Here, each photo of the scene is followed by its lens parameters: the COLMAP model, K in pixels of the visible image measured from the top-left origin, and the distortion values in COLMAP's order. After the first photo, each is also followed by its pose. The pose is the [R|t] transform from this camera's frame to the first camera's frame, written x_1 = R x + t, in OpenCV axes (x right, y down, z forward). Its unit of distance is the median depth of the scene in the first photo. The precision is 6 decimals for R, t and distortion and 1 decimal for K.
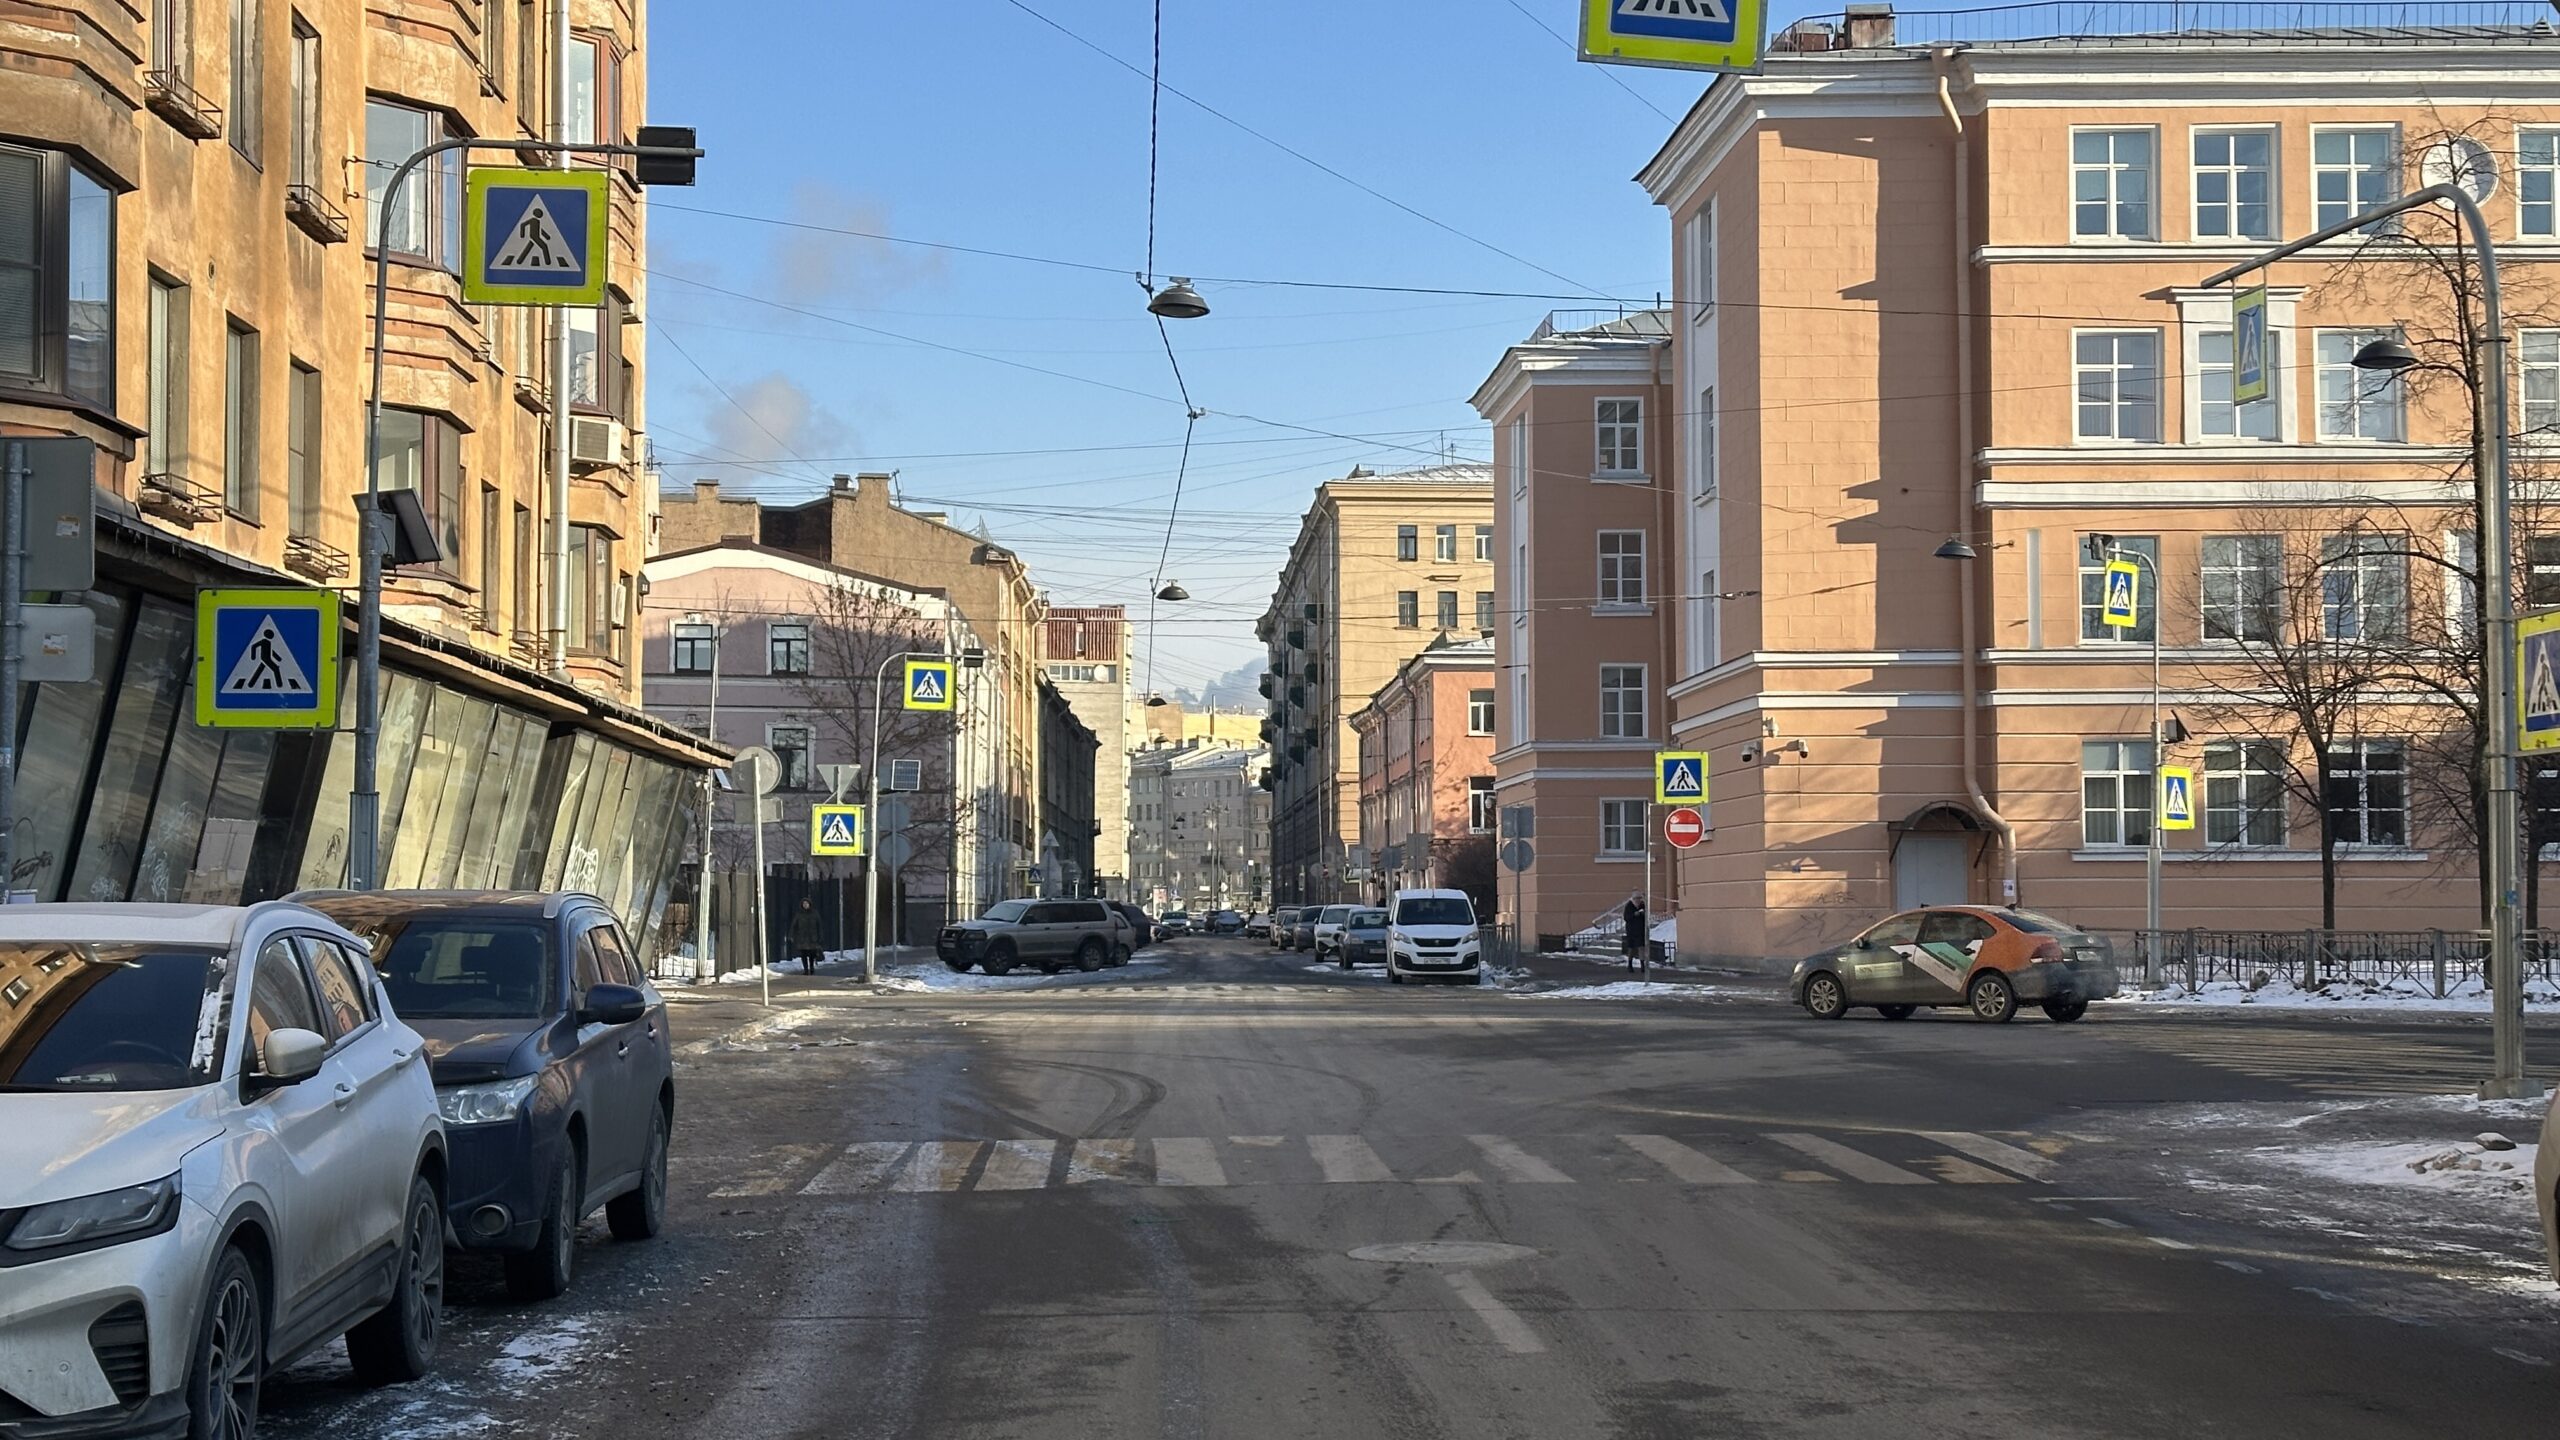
lens RADIAL K [[3490.3, 0, 1221.4], [0, 3490.3, 715.4], [0, 0, 1]] dist [0.142978, 0.048438]
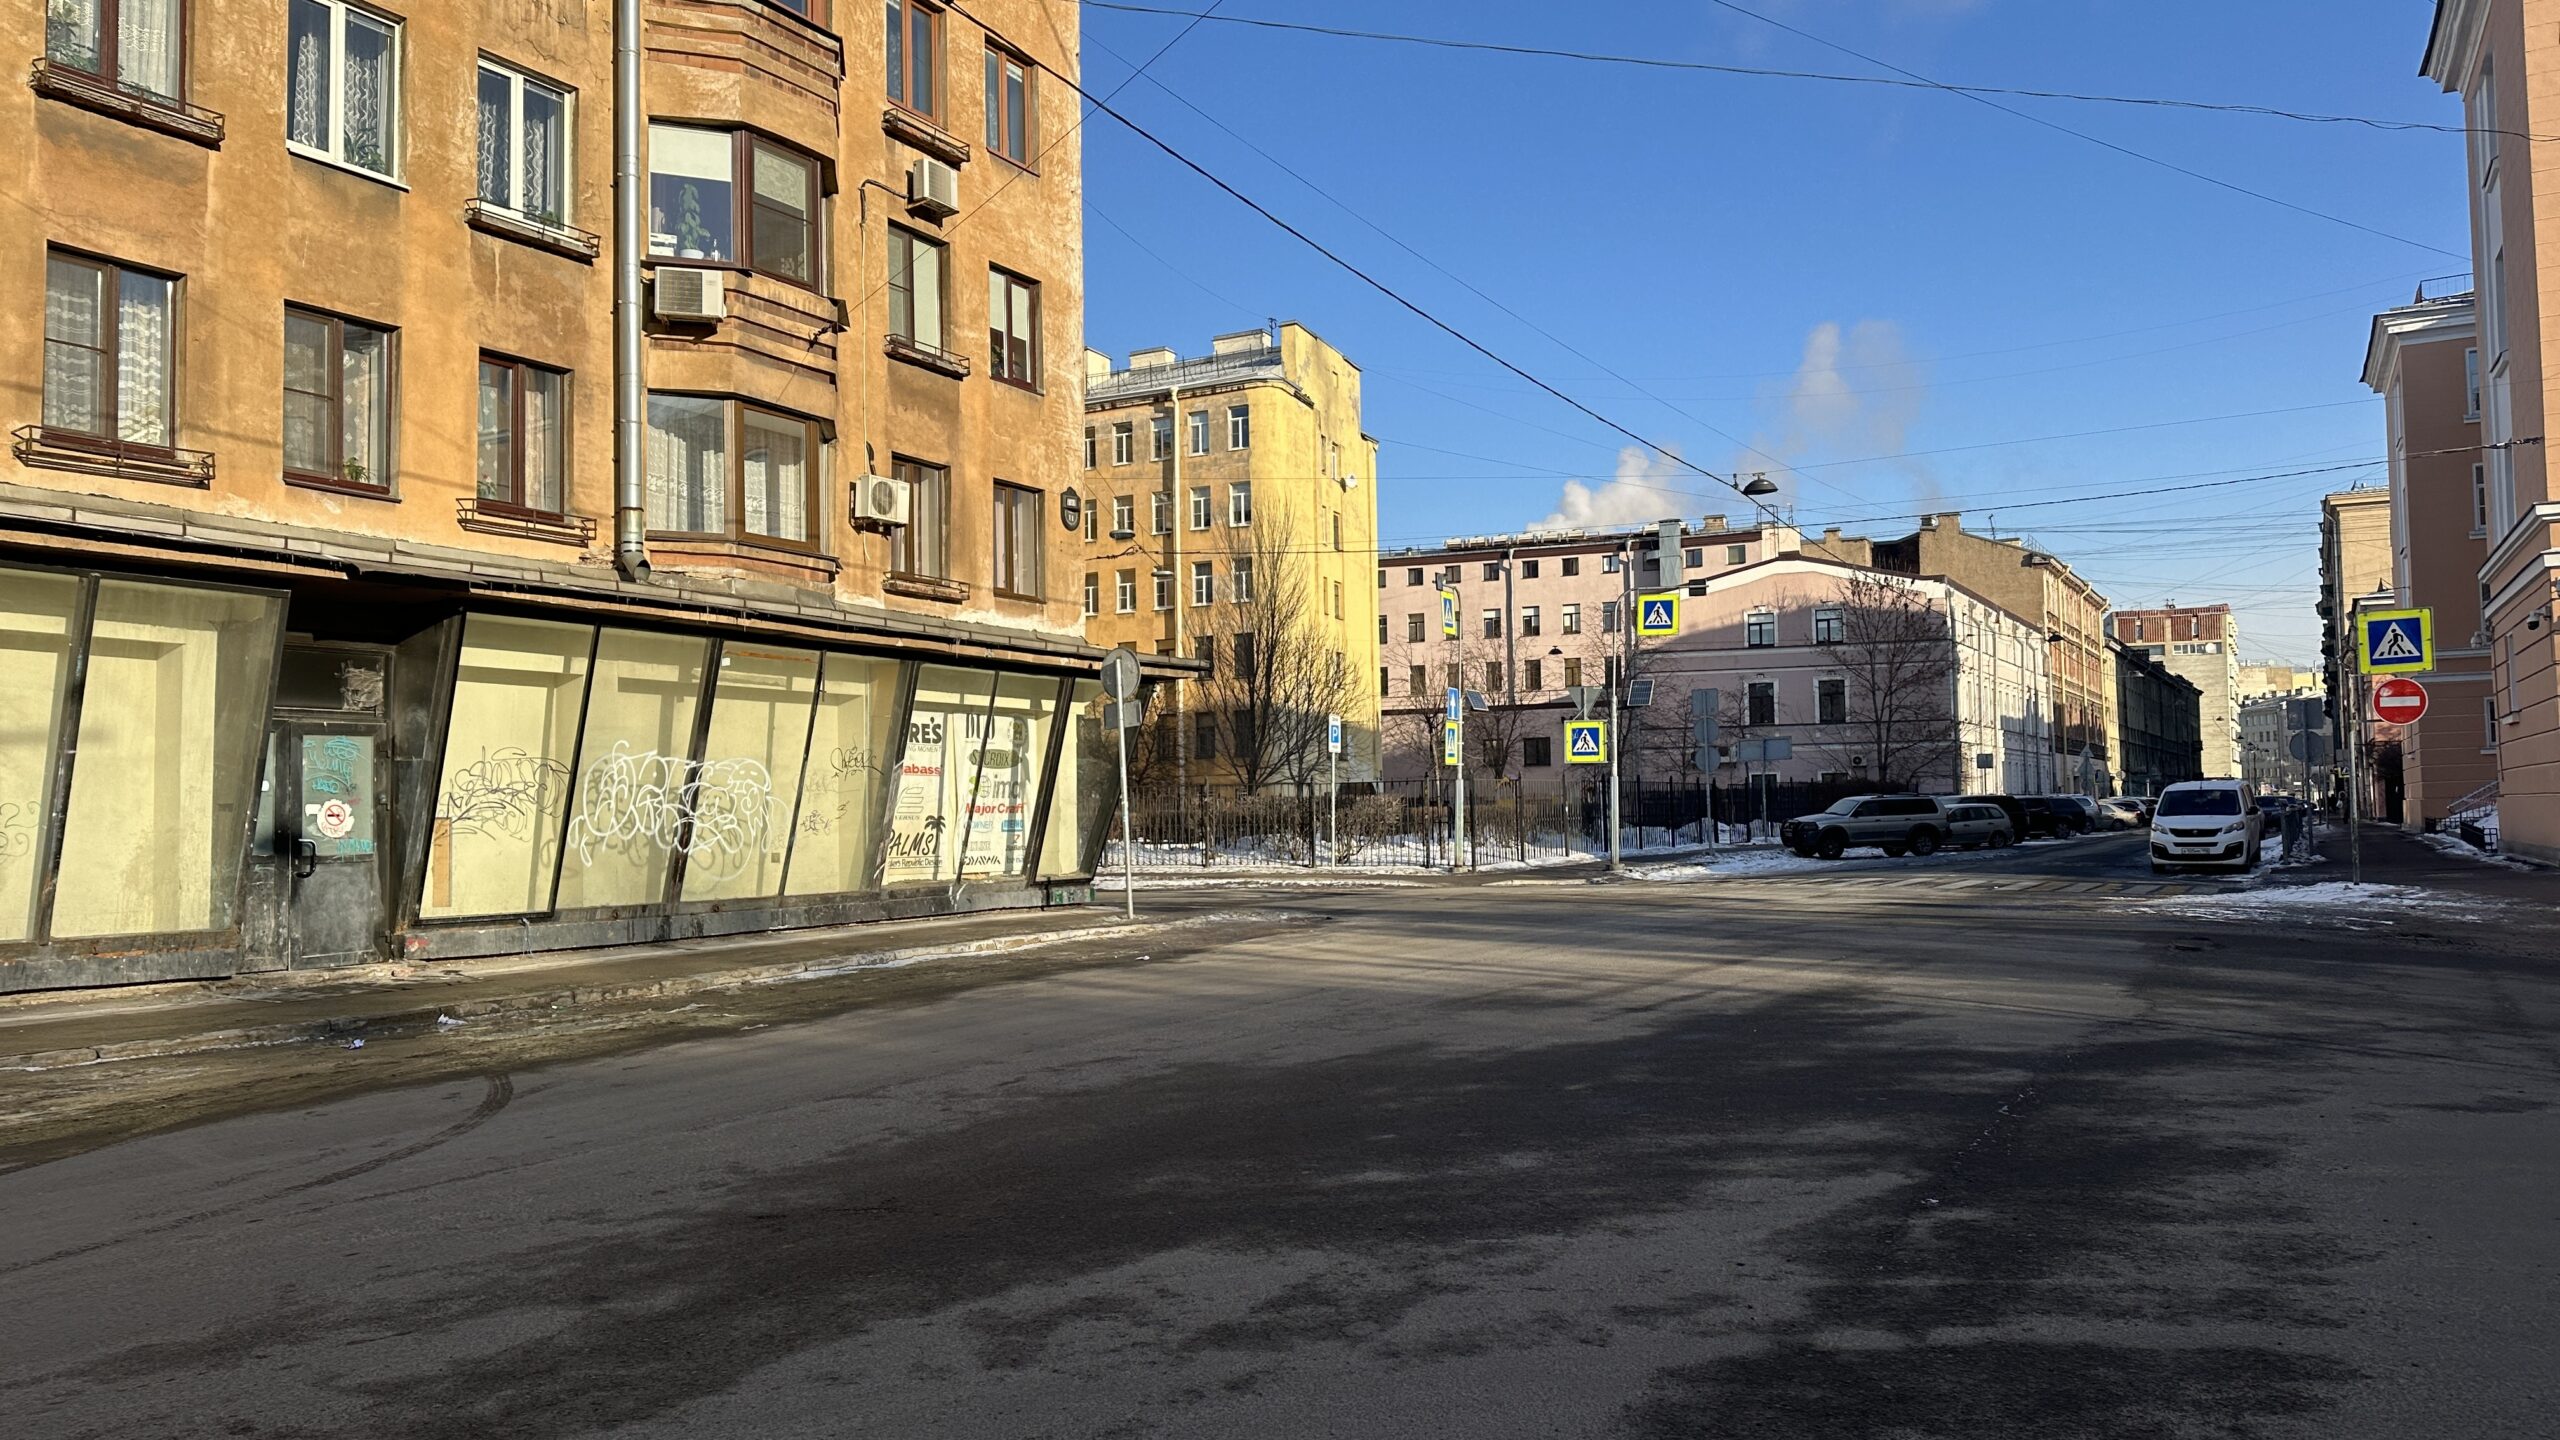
lens RADIAL K [[1748.2, 0, 1276.2], [0, 1748.2, 753.9], [0, 0, 1]] dist [0.117933, -0.179946]
pose [[0.852311, -0.029838, -0.522184, 0.093729], [0.044054, 0.998919, 0.014826, 0.019854], [0.521177, -0.035641, 0.852704, 0.371546]]
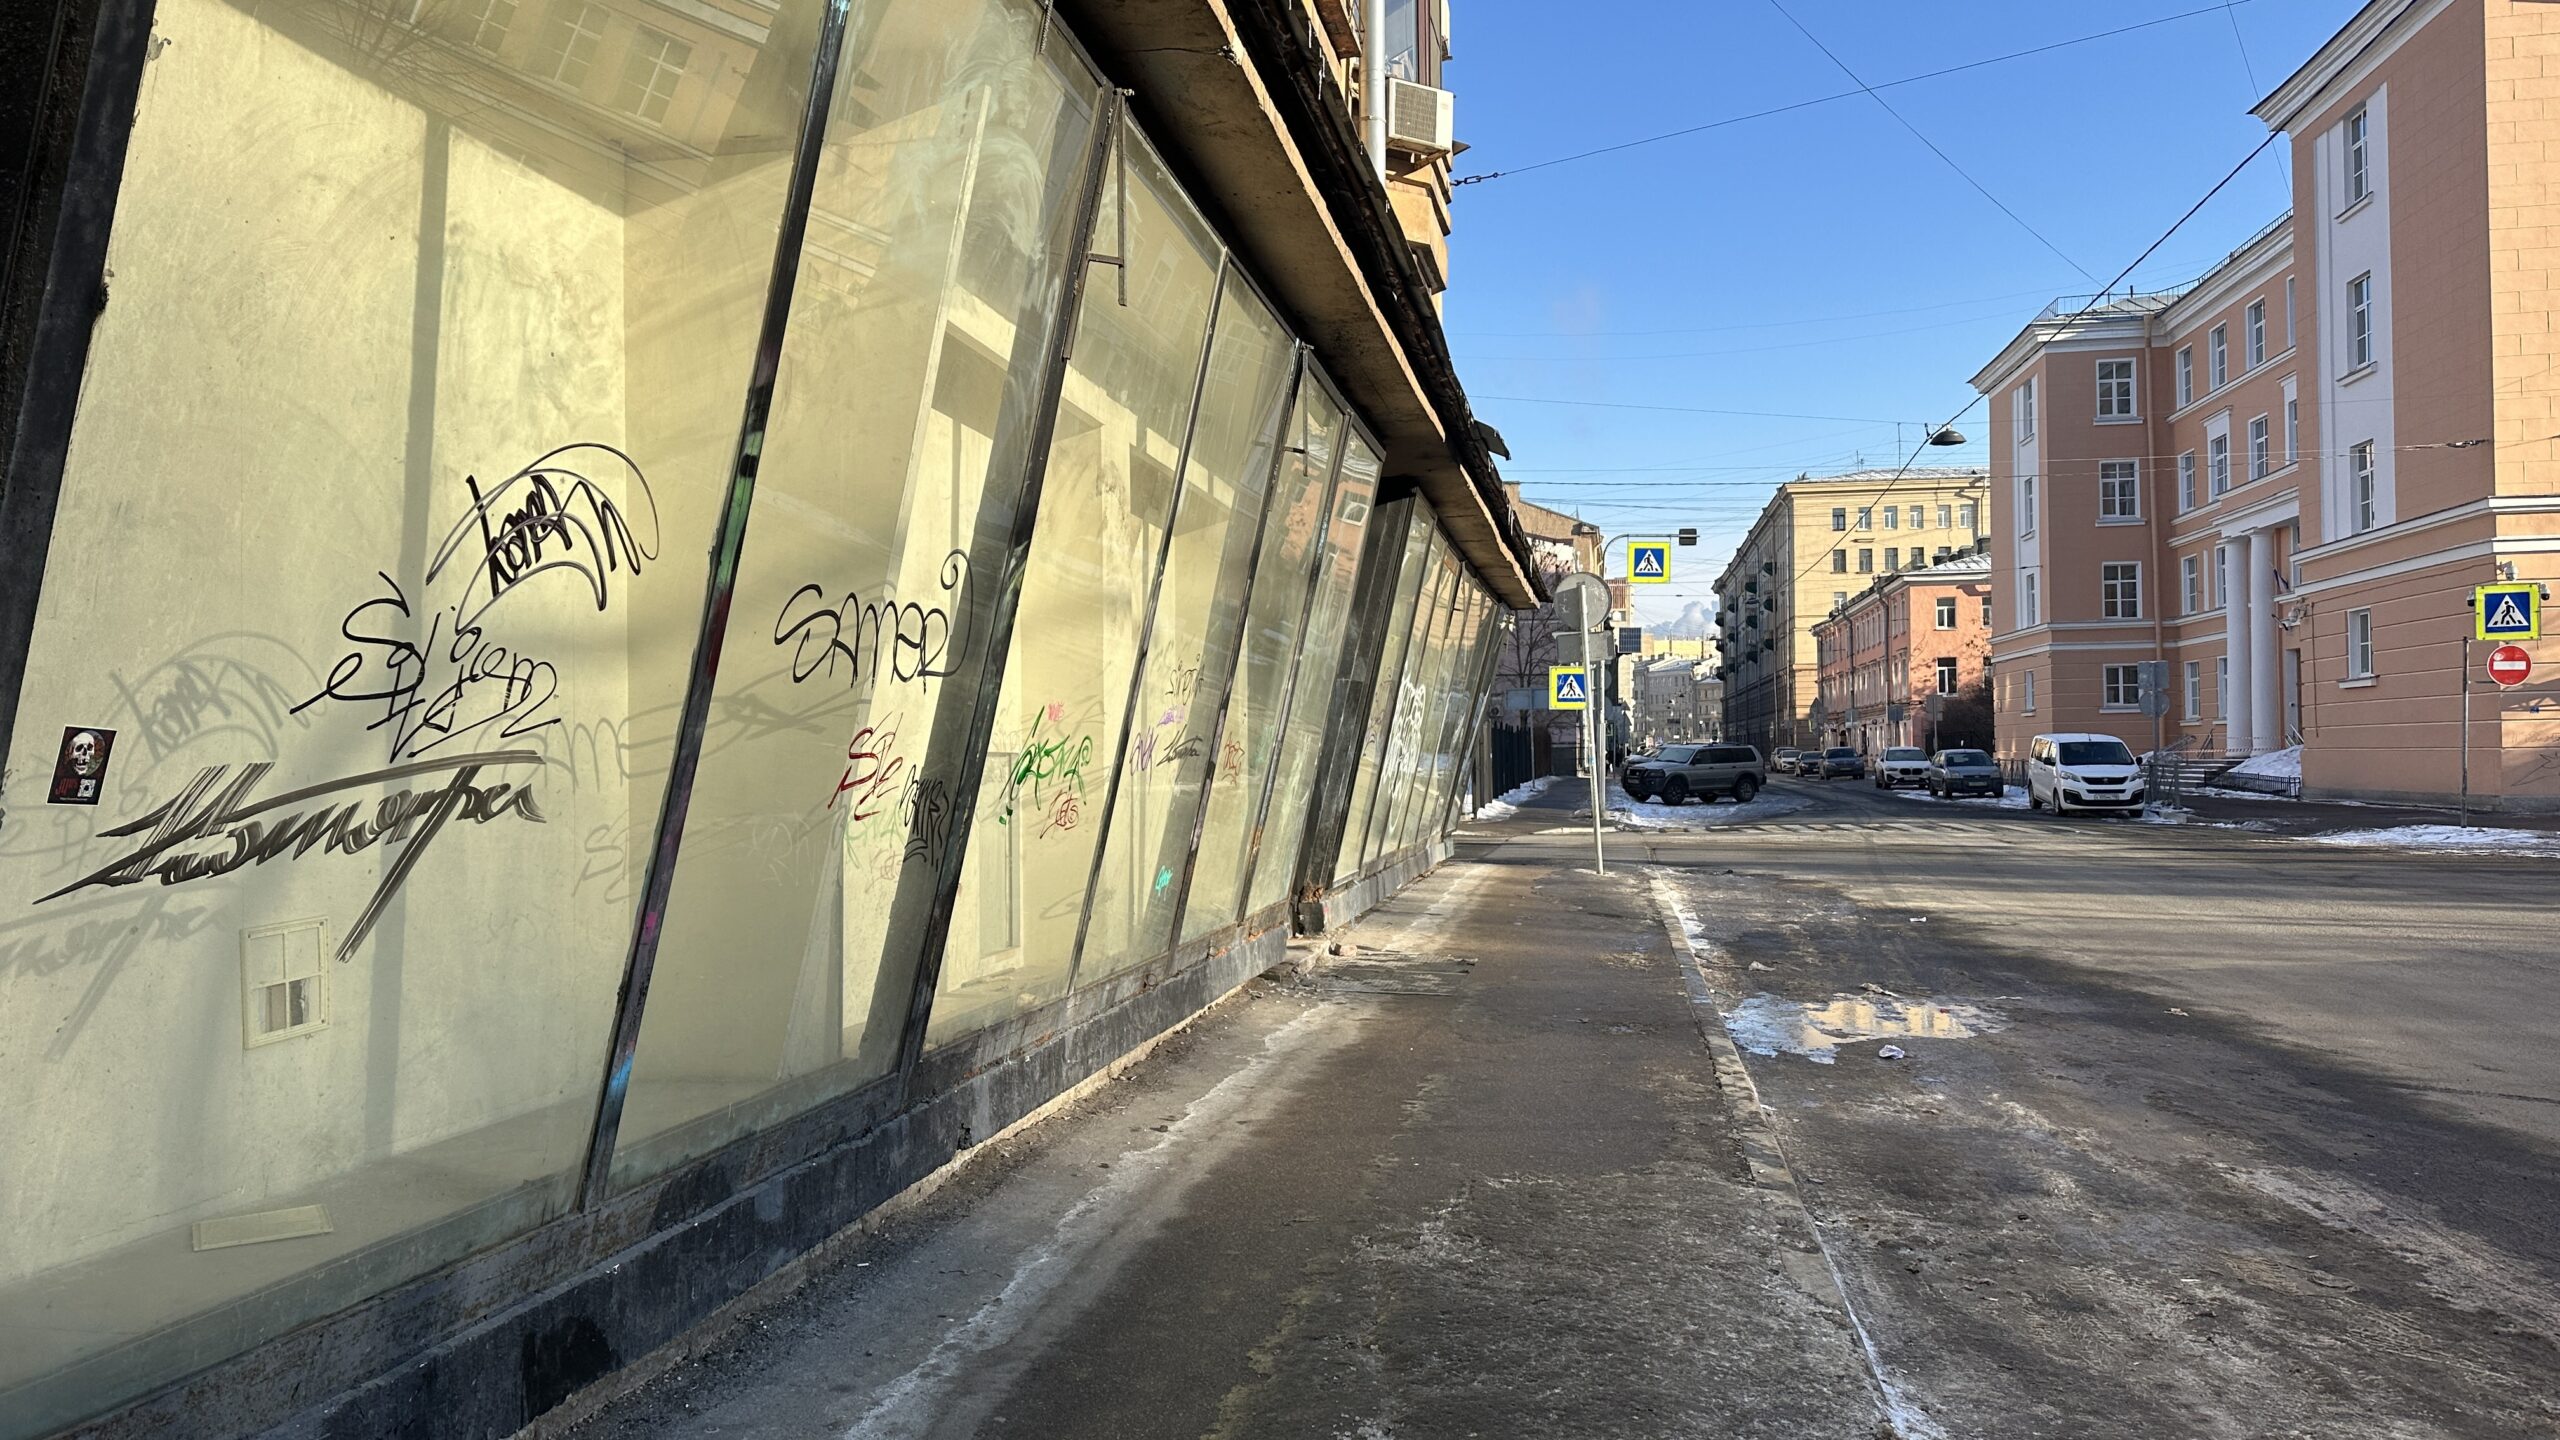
lens RADIAL K [[1768.5, 0, 1281.5], [0, 1768.5, 709.2], [0, 0, 1]] dist [0.135210, -0.190295]
pose [[0.978949, -0.013703, -0.203643, -0.070873], [0.020329, 0.999329, 0.030479, 0.016713], [0.203089, -0.033977, 0.978571, 0.336912]]
